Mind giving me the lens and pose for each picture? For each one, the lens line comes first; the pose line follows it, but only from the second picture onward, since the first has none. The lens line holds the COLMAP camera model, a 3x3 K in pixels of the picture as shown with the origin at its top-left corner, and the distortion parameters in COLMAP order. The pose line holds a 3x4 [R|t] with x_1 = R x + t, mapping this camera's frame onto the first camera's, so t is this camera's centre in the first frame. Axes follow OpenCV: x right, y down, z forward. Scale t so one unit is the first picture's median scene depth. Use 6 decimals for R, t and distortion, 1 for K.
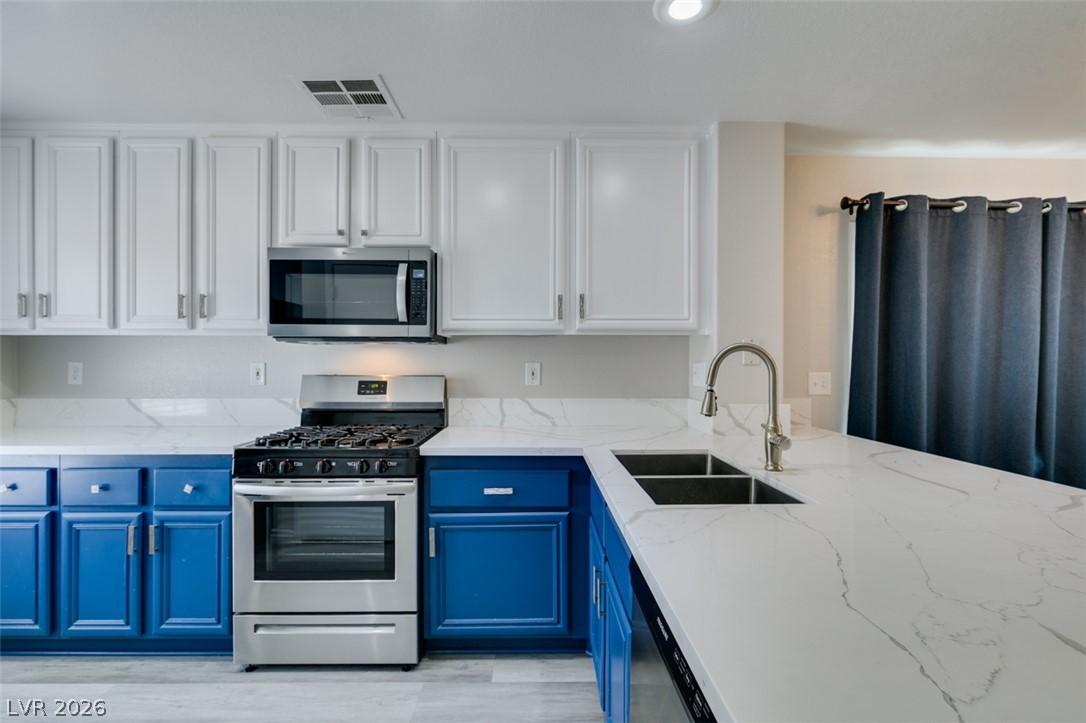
lens RADIAL K [[486.8, 0, 543.4], [0, 486.8, 362.7], [0, 0, 1]] dist [0.000076, -0.000483]
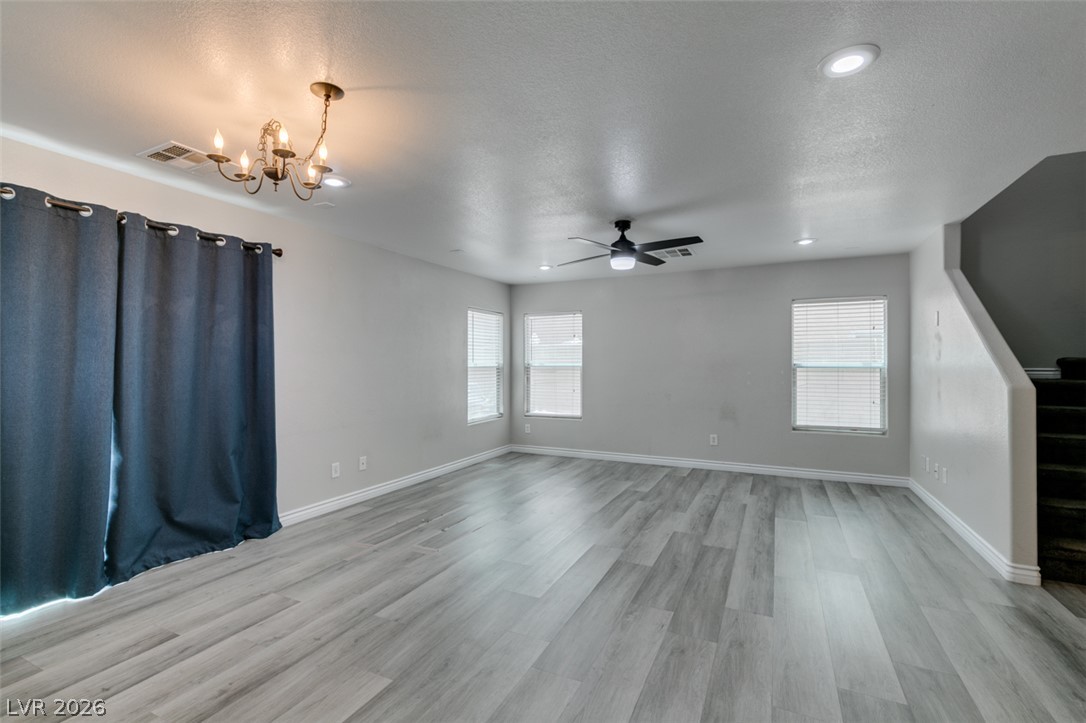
lens RADIAL K [[486.8, 0, 542.9], [0, 486.8, 363.2], [0, 0, 1]] dist [0.000076, -0.000483]
pose [[0.446746, -0.001586, 0.894659, 0.546108], [0.002663, 0.999996, 0.000443, -0.000447], [-0.894657, 0.002185, 0.446749, -0.342920]]
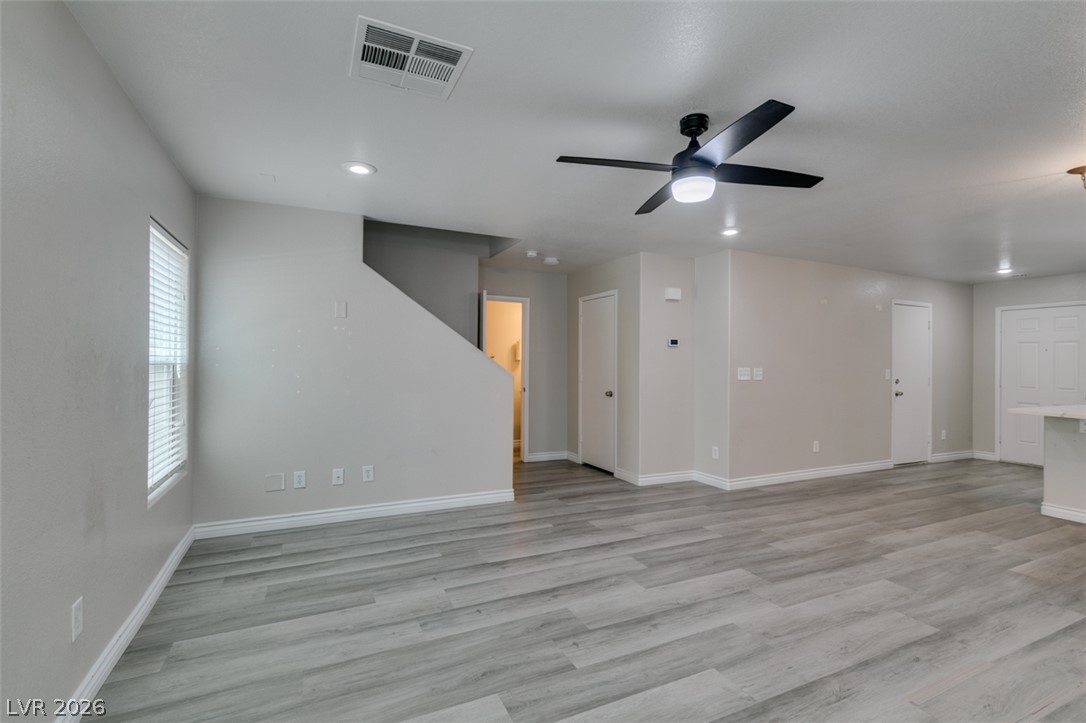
lens RADIAL K [[486.8, 0, 538.1], [0, 486.8, 362.4], [0, 0, 1]] dist [0.000076, -0.000483]
pose [[-0.913594, -0.011647, -0.406460, 2.871131], [-0.012828, 0.999918, 0.000179, 0.006961], [0.406425, 0.005377, -0.913668, 0.941856]]
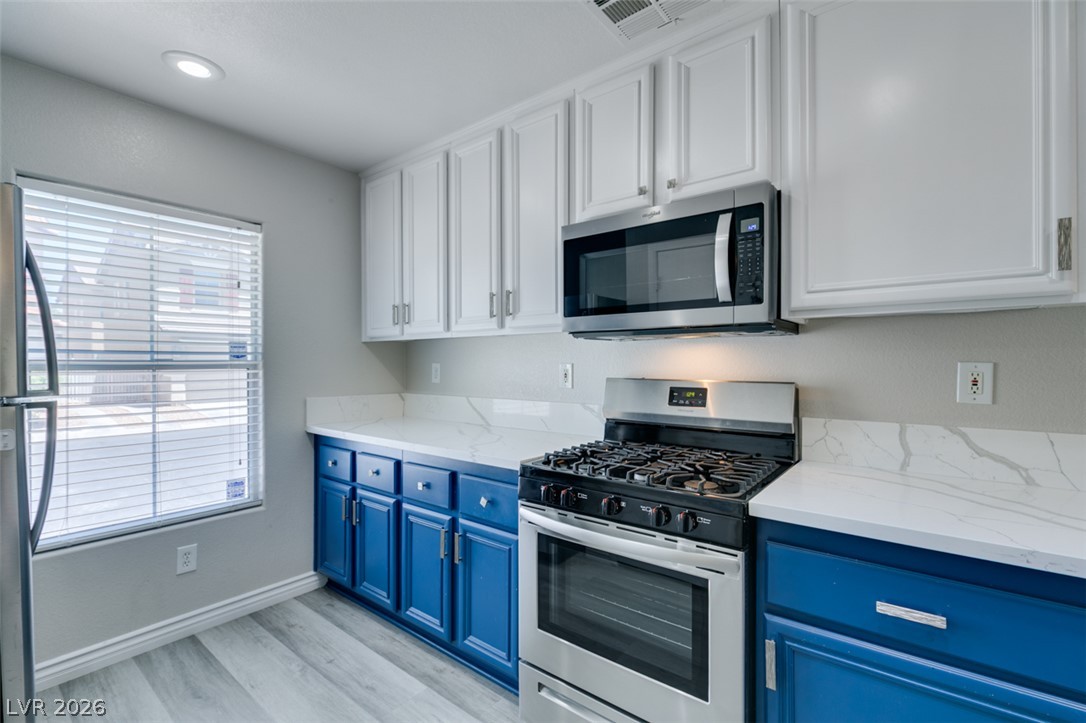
lens RADIAL K [[486.8, 0, 538.2], [0, 486.8, 364.5], [0, 0, 1]] dist [0.000076, -0.000483]
pose [[0.770775, -0.000624, -0.637108, -0.058829], [0.003225, 0.999991, 0.002922, -0.000776], [0.637100, -0.004307, 0.770769, 0.311324]]
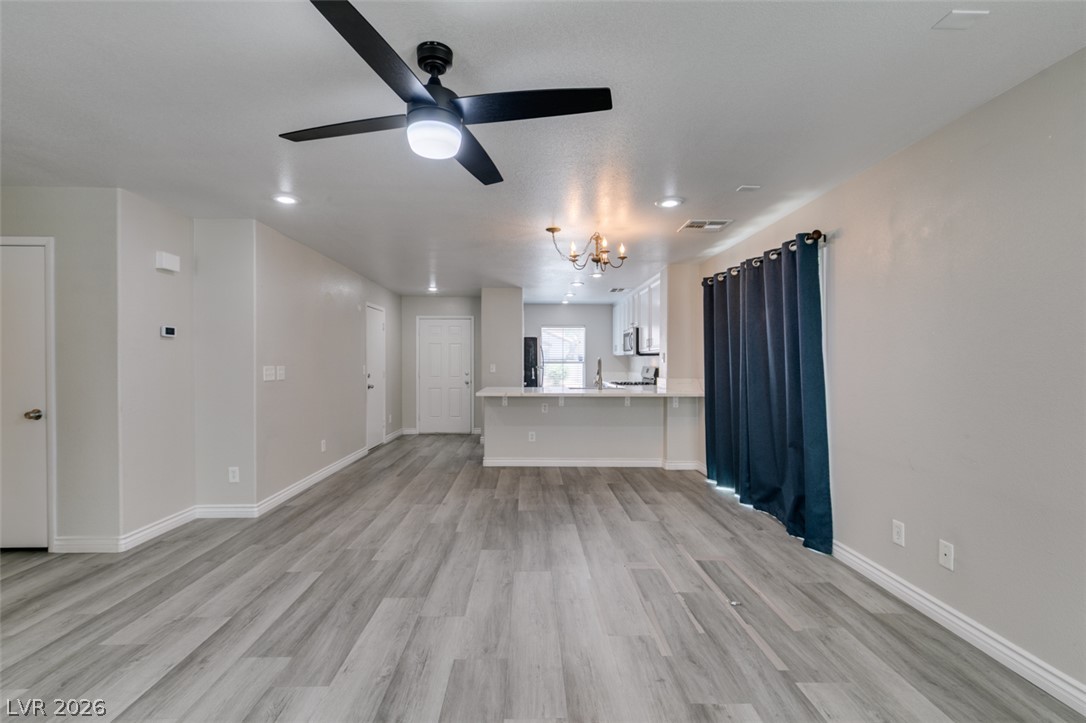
lens RADIAL K [[486.8, 0, 535.6], [0, 486.8, 364.9], [0, 0, 1]] dist [0.000076, -0.000483]
pose [[0.000983, 0.003002, -0.999995, 2.962232], [-0.002569, 0.999992, 0.003000, 0.008678], [0.999996, 0.002566, 0.000991, 0.325589]]
